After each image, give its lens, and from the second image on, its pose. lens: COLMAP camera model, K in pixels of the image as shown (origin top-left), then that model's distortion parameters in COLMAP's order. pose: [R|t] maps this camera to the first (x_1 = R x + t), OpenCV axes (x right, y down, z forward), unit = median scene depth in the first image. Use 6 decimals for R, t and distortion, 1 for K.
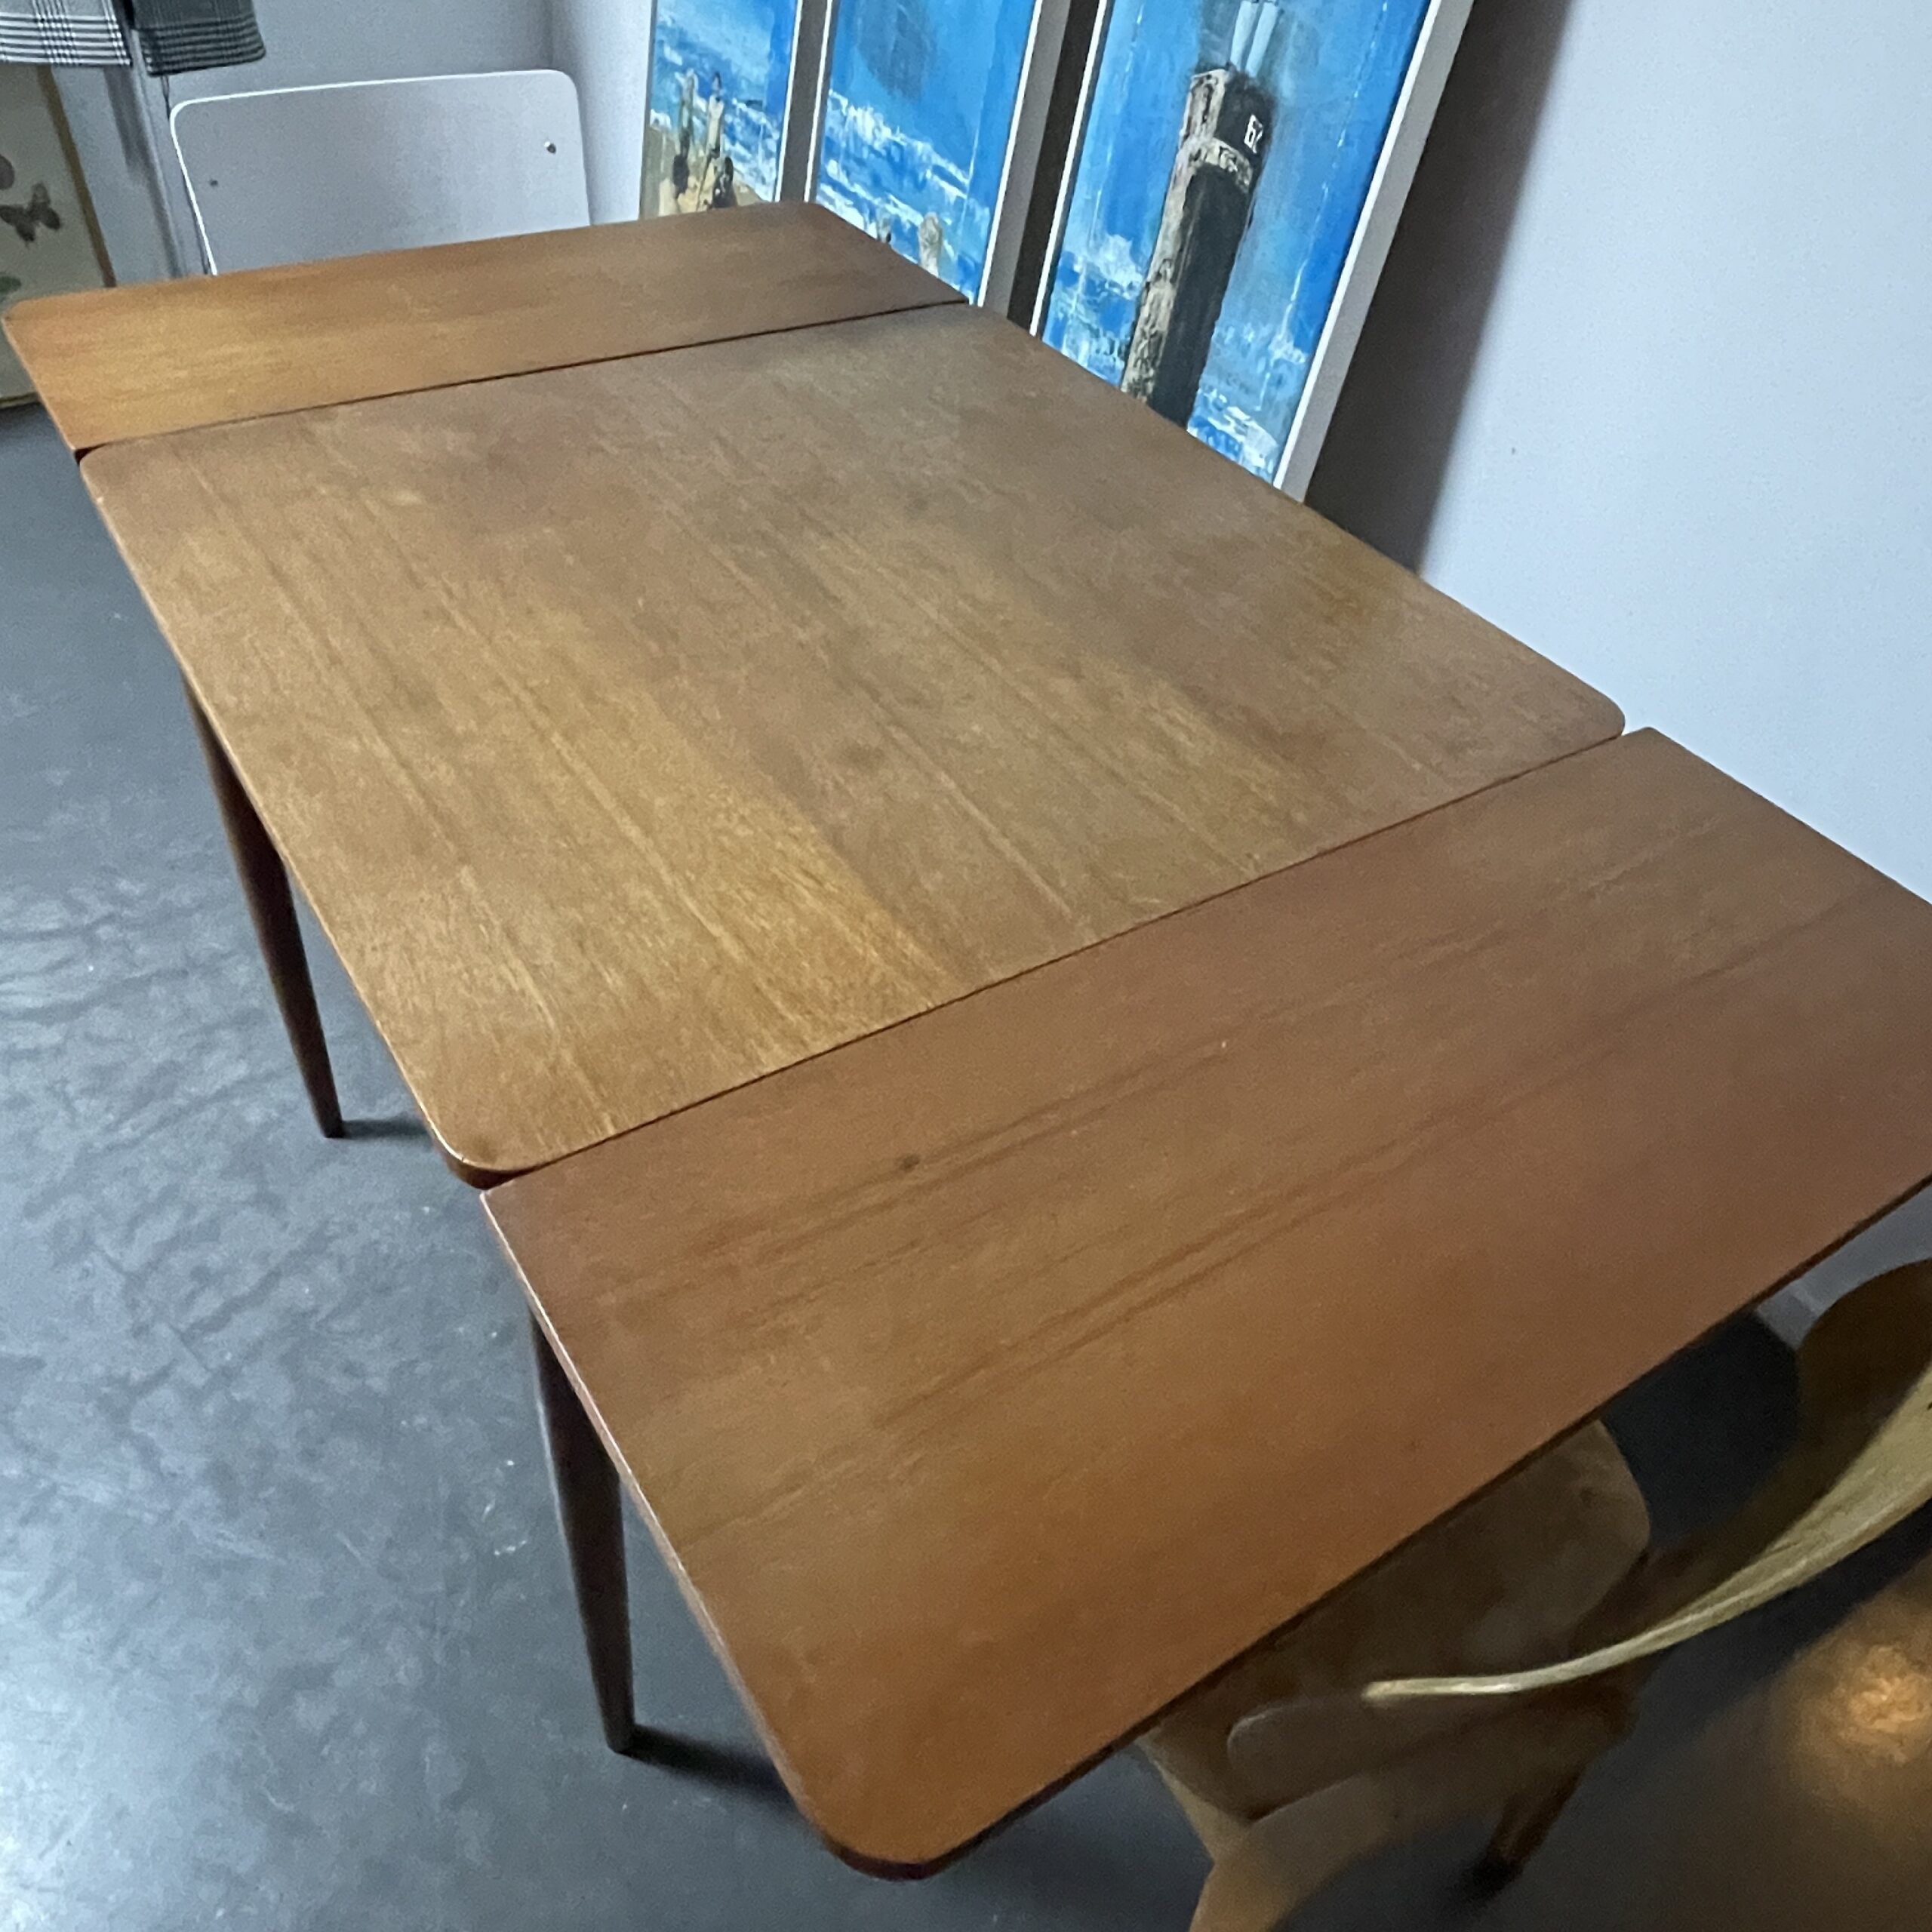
lens RADIAL K [[1577.8, 0, 945.7], [0, 1577.8, 948.4], [0, 0, 1]] dist [0.009858, -0.038289]
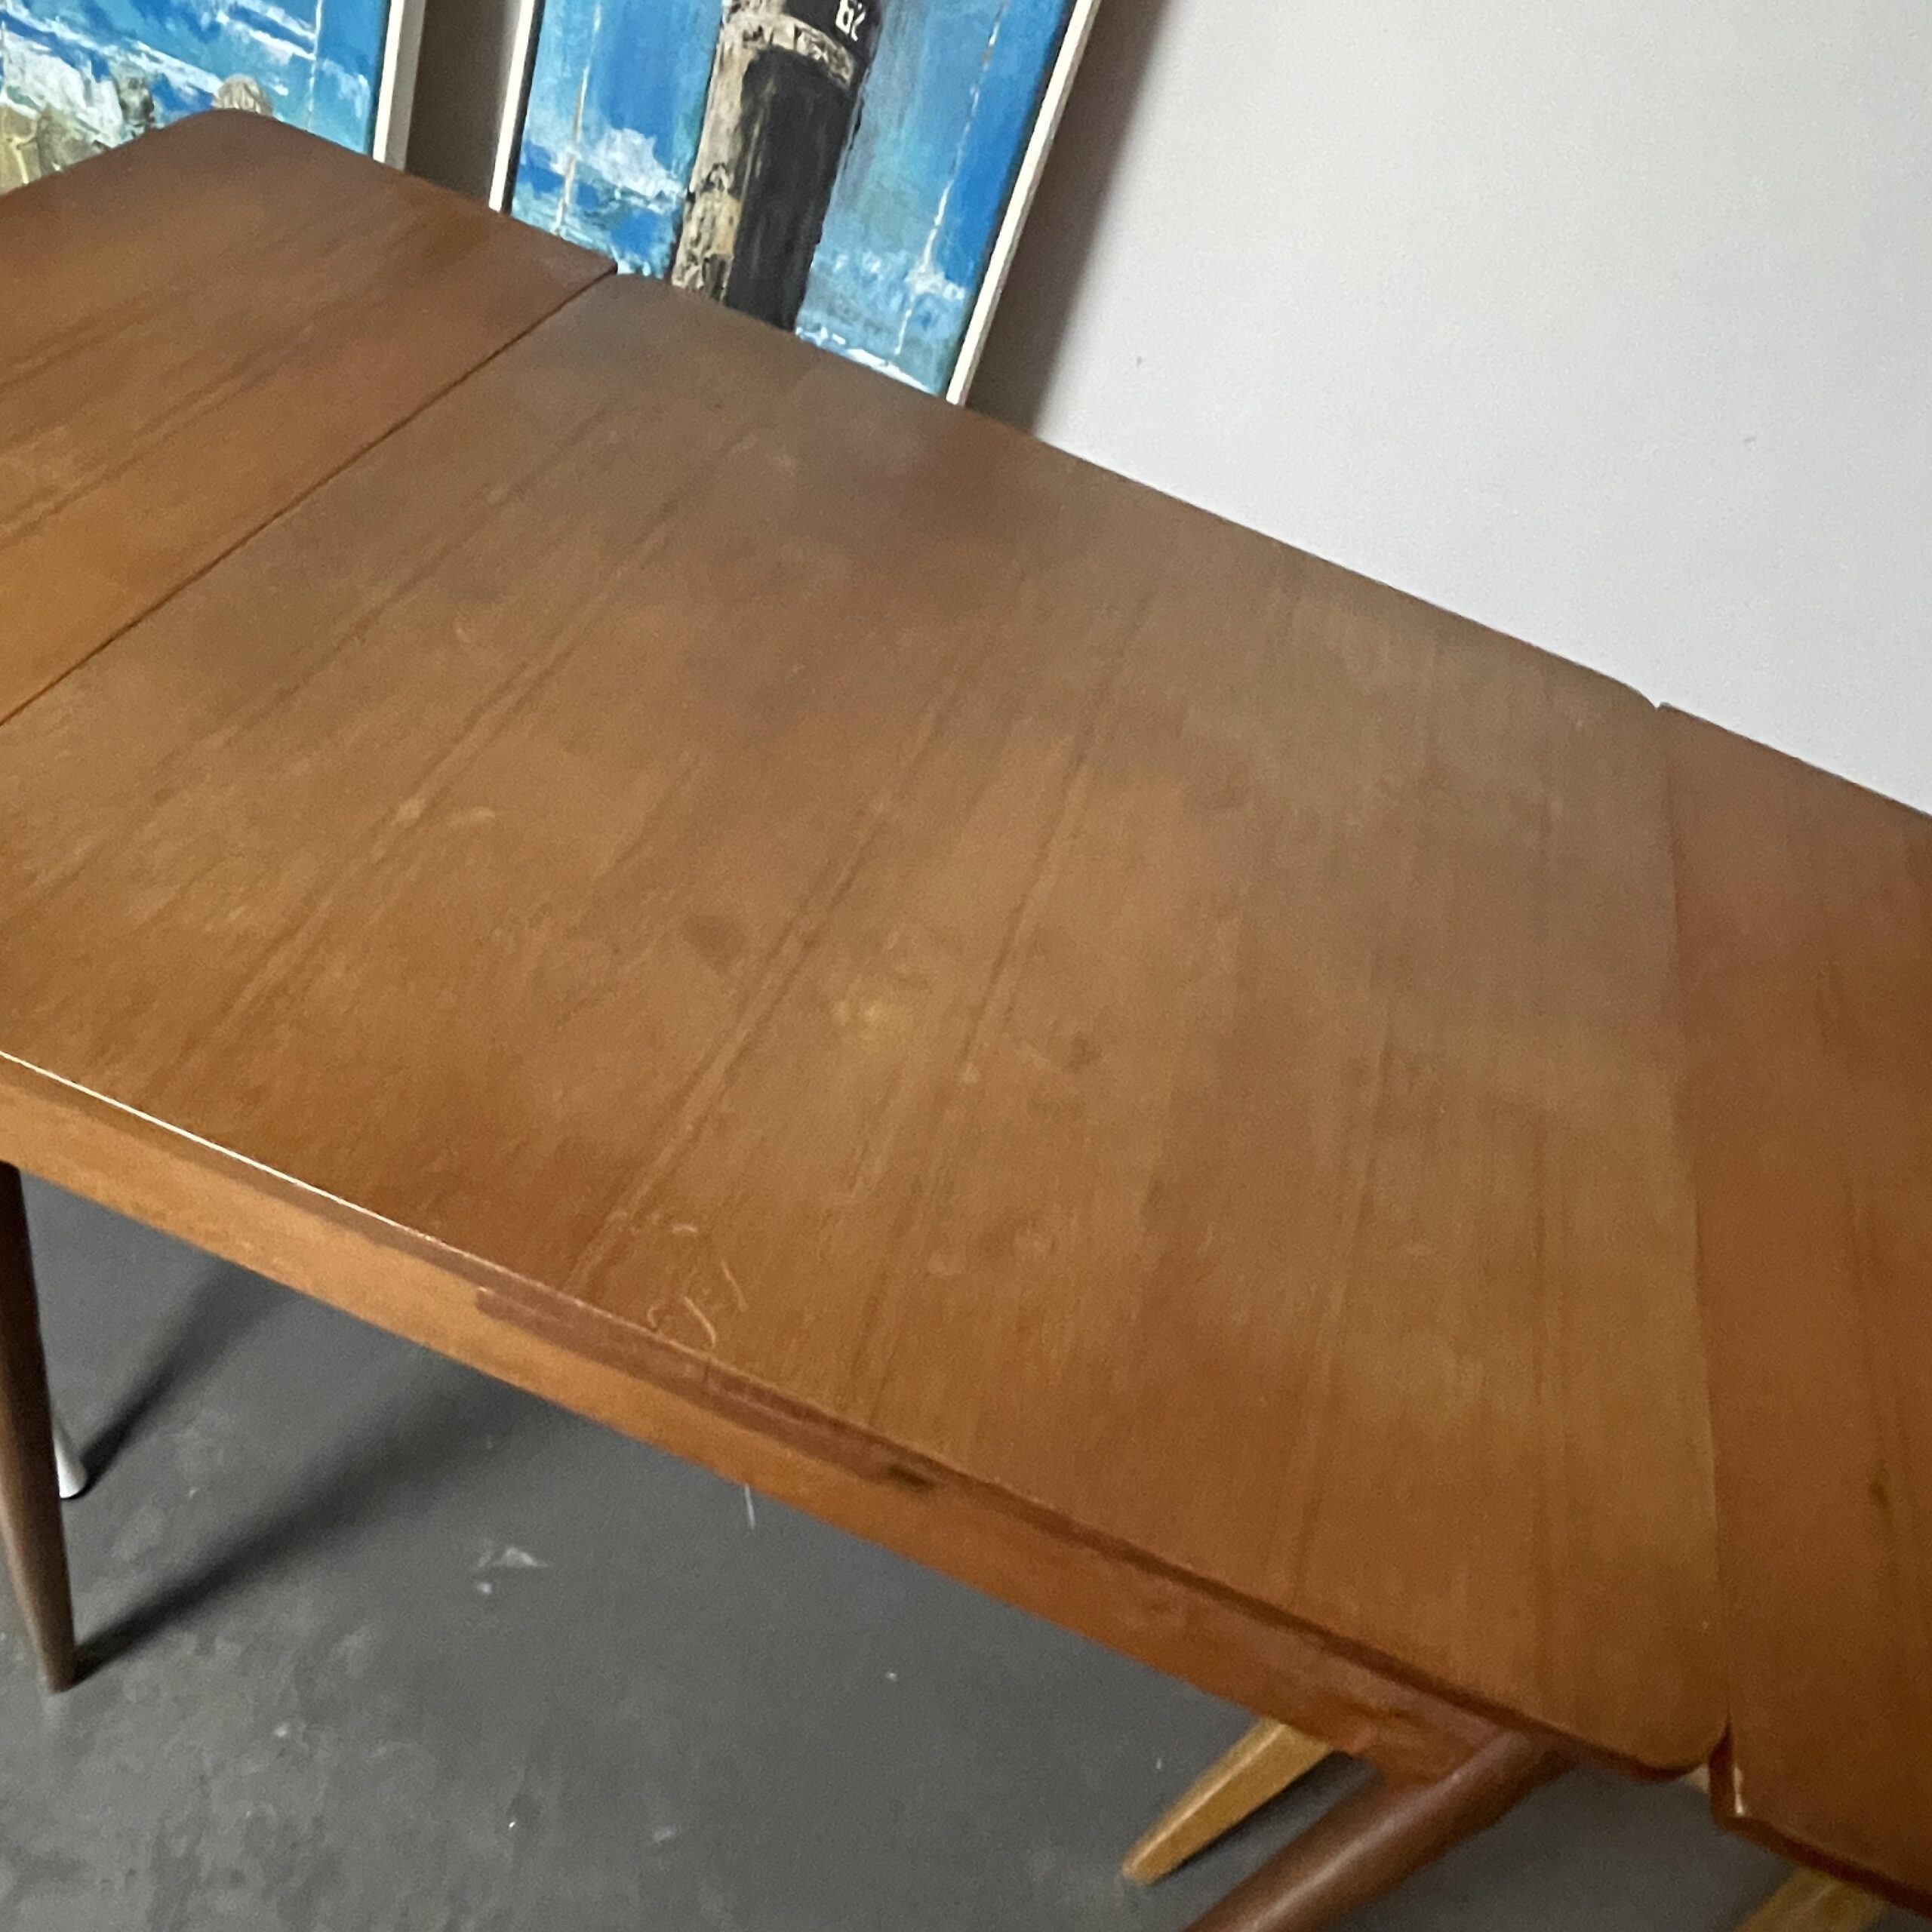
lens RADIAL K [[1696.4, 0, 953.5], [0, 1696.4, 955.7], [0, 0, 1]] dist [0.009700, -0.033416]
pose [[0.748945, -0.355717, 0.559059, -0.386451], [0.254362, 0.933392, 0.253140, -0.253160], [-0.611867, -0.047384, 0.789540, 0.242090]]
